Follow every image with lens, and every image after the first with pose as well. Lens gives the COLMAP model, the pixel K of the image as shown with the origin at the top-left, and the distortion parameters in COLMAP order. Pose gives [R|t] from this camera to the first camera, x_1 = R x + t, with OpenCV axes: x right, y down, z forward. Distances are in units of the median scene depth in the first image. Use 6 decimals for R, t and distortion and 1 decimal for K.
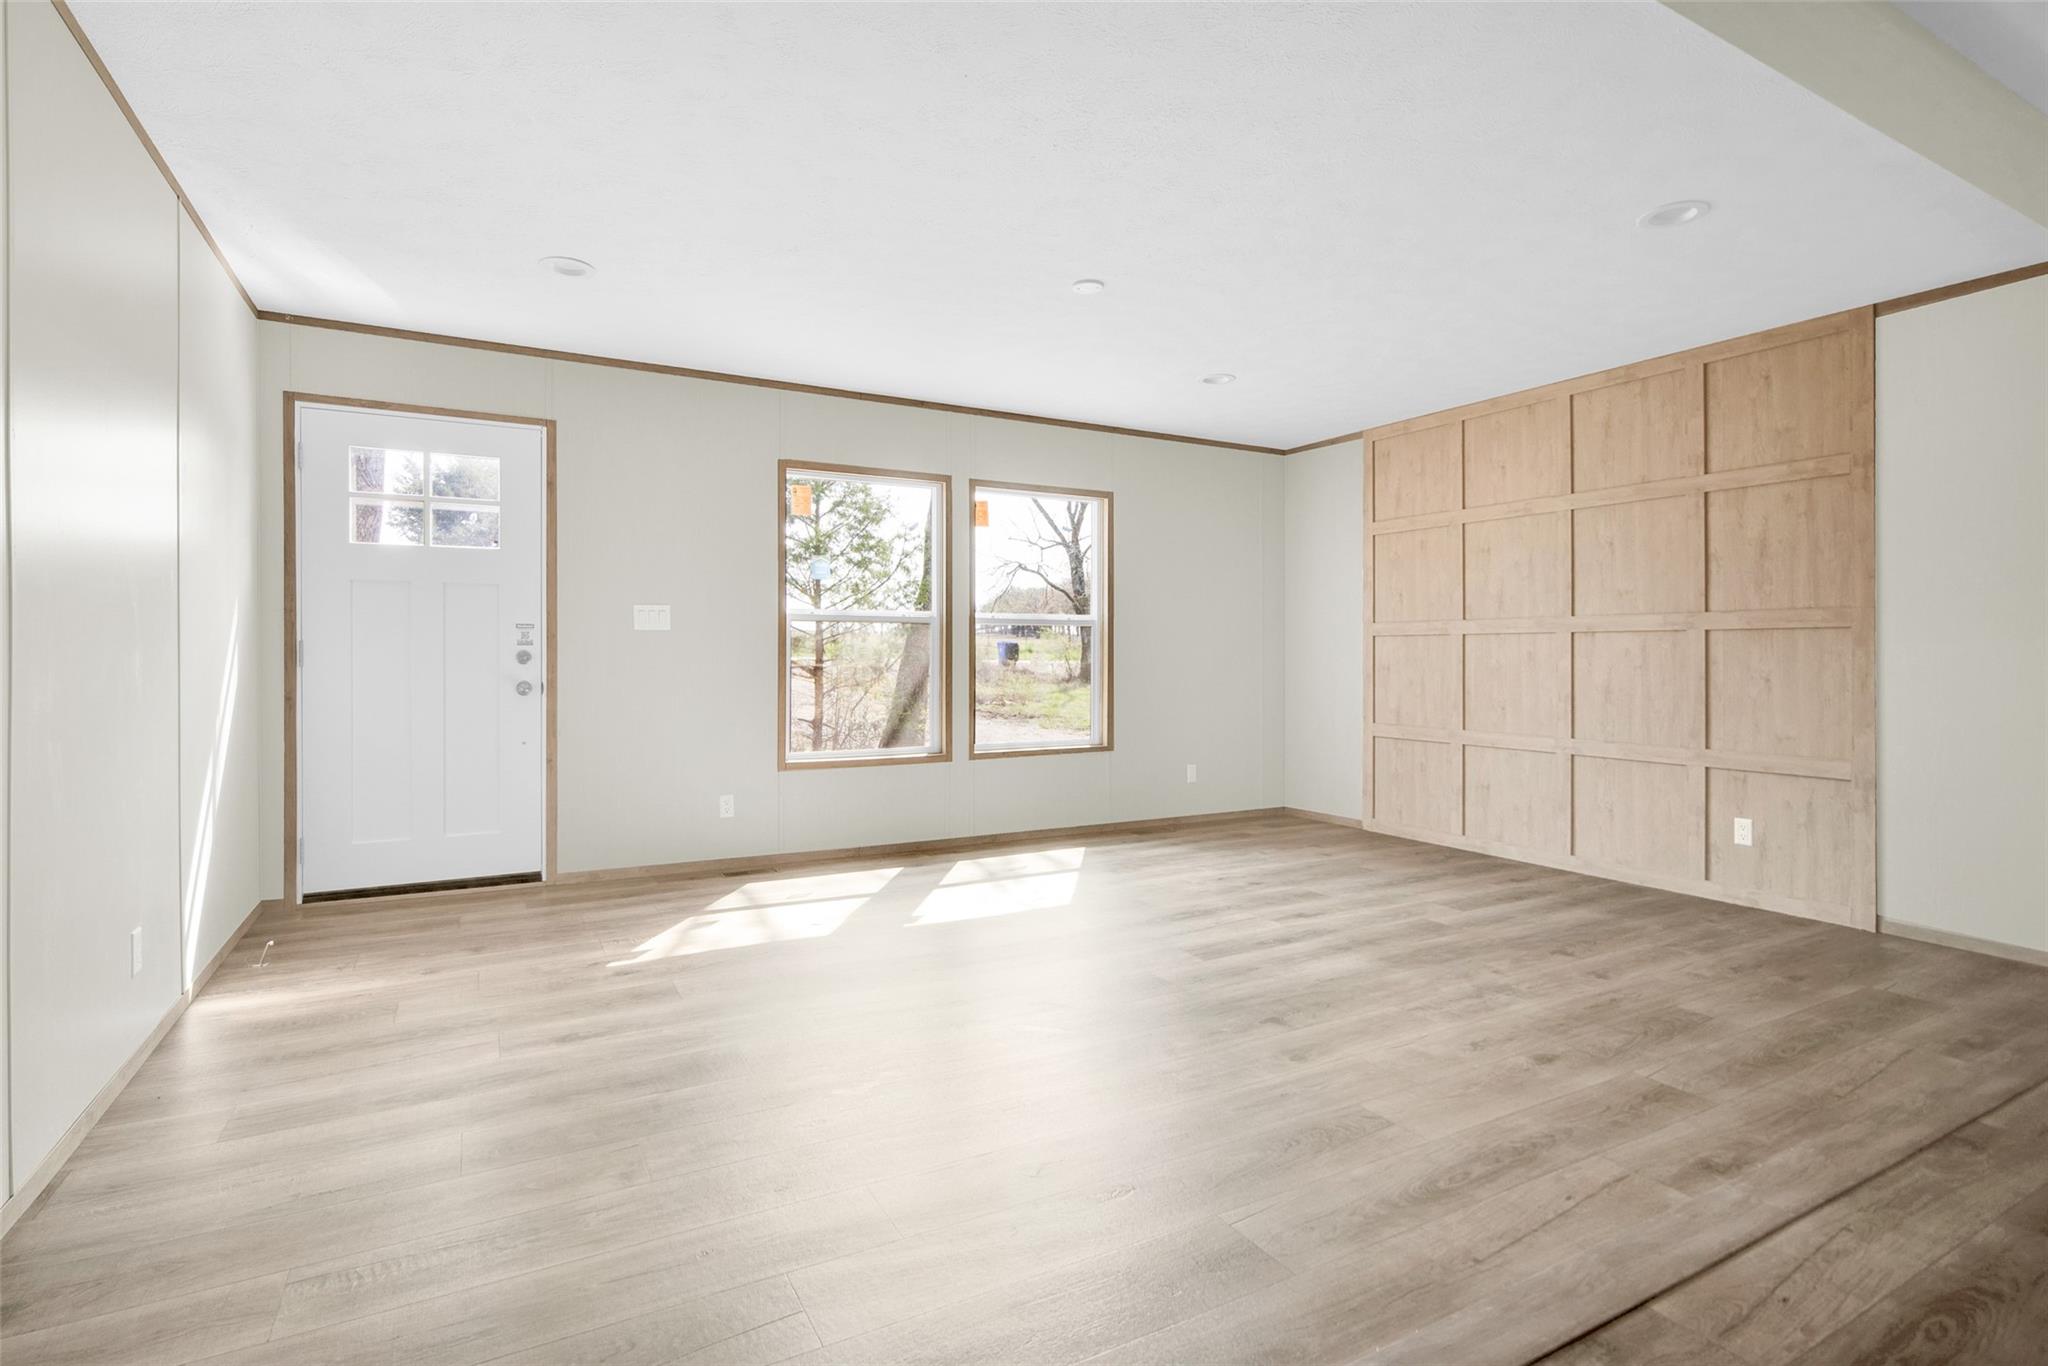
lens RADIAL K [[977.7, 0, 1030.8], [0, 977.7, 667.4], [0, 0, 1]] dist [-0.003864, 0.005806]
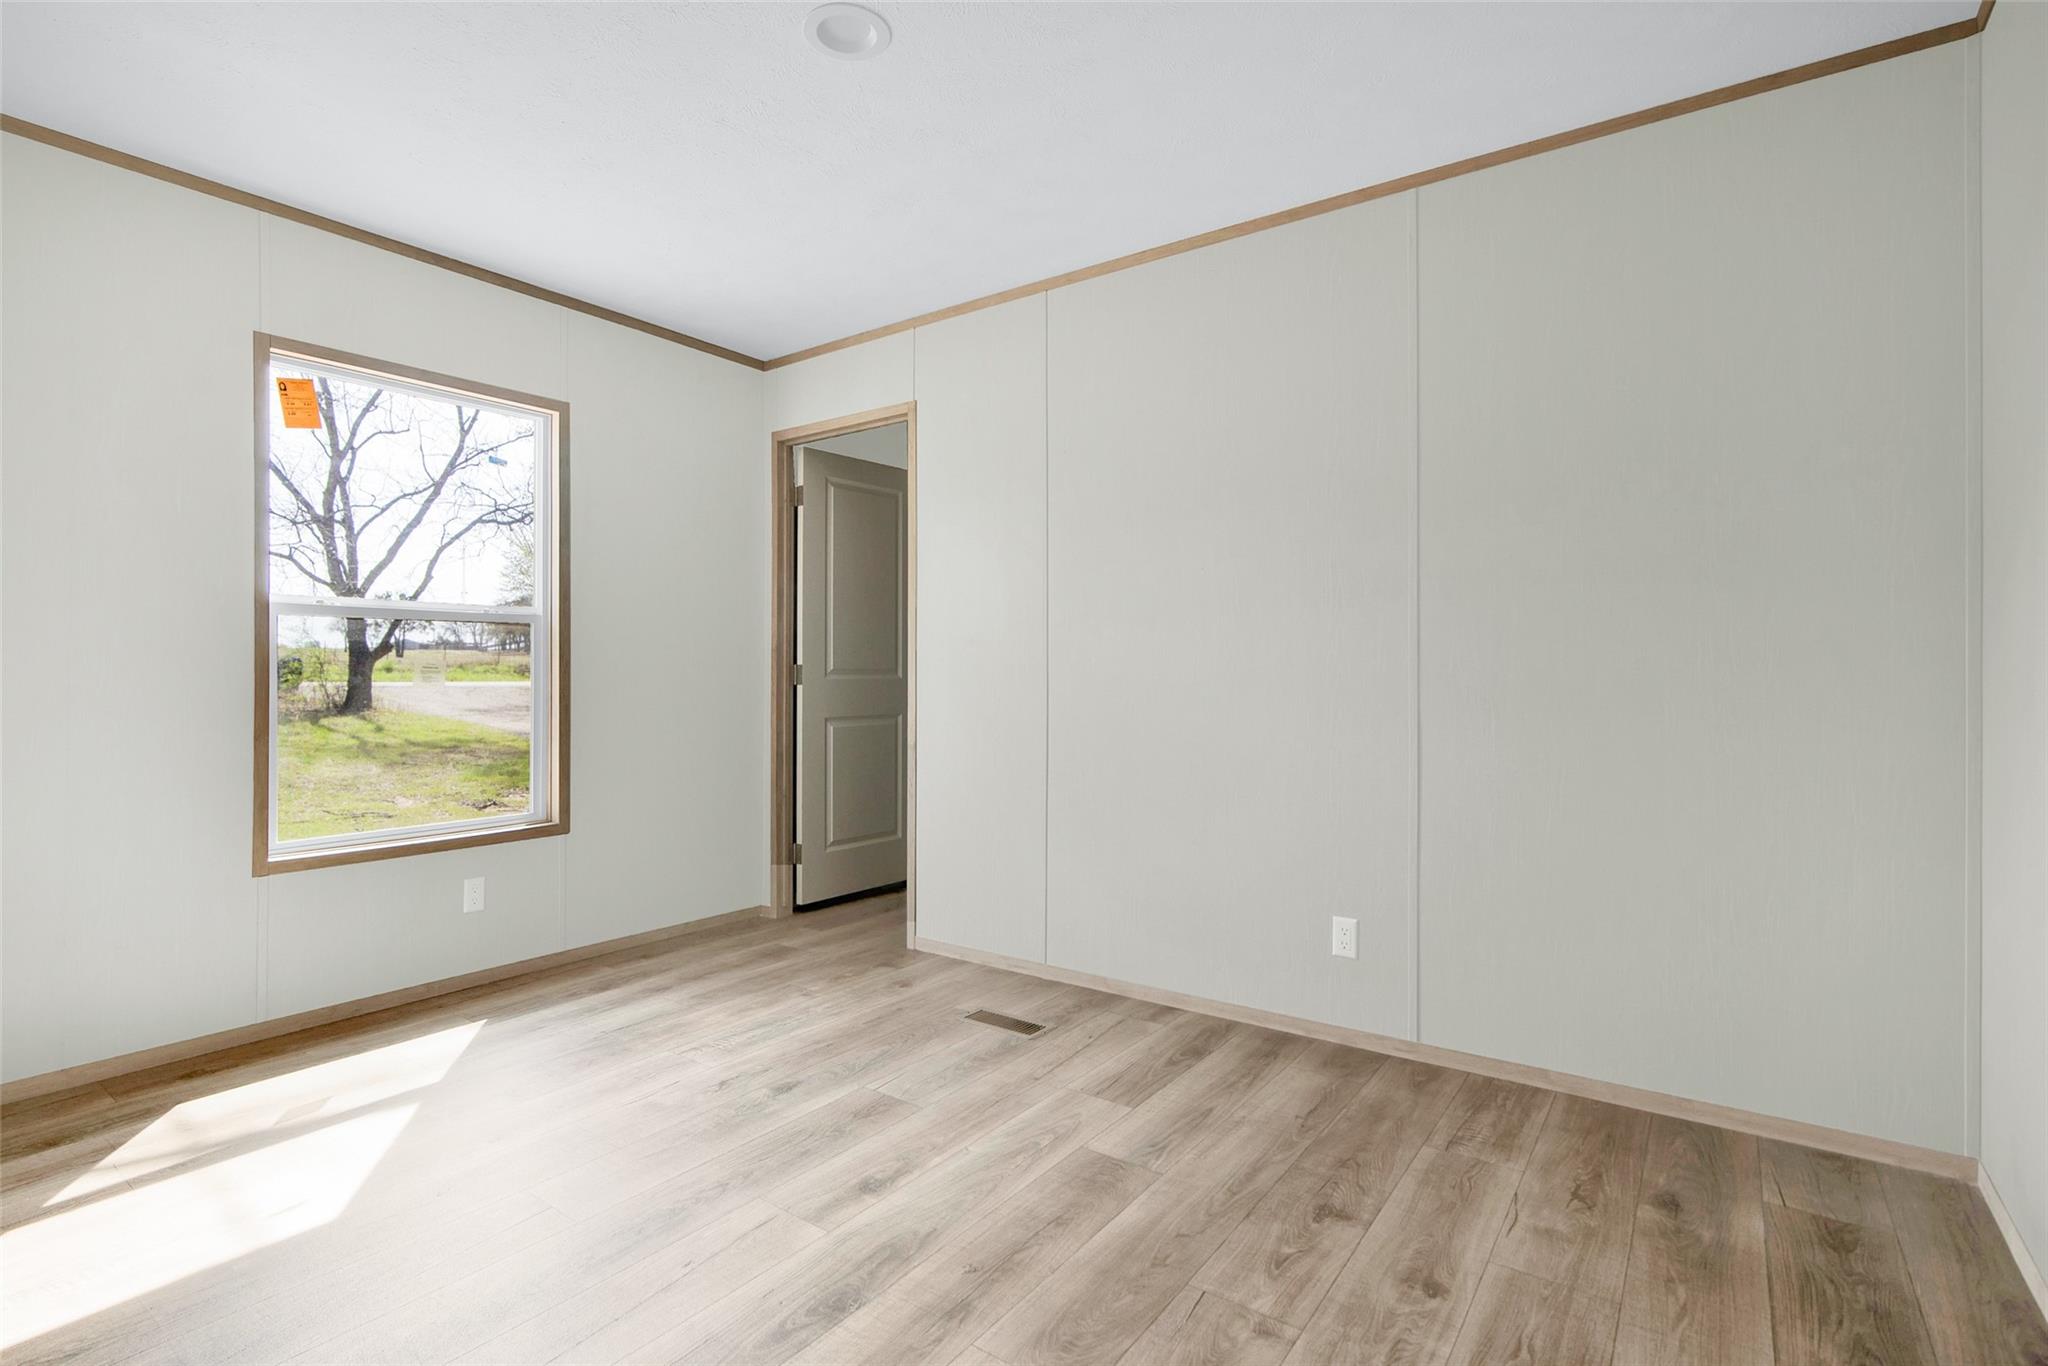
lens RADIAL K [[977.7, 0, 1021.6], [0, 977.7, 677.8], [0, 0, 1]] dist [-0.003864, 0.005806]
pose [[0.909057, -0.006533, 0.416622, -0.222892], [0.011629, 0.999885, -0.009696, -0.007487], [-0.416510, 0.013659, 0.909028, 0.454969]]
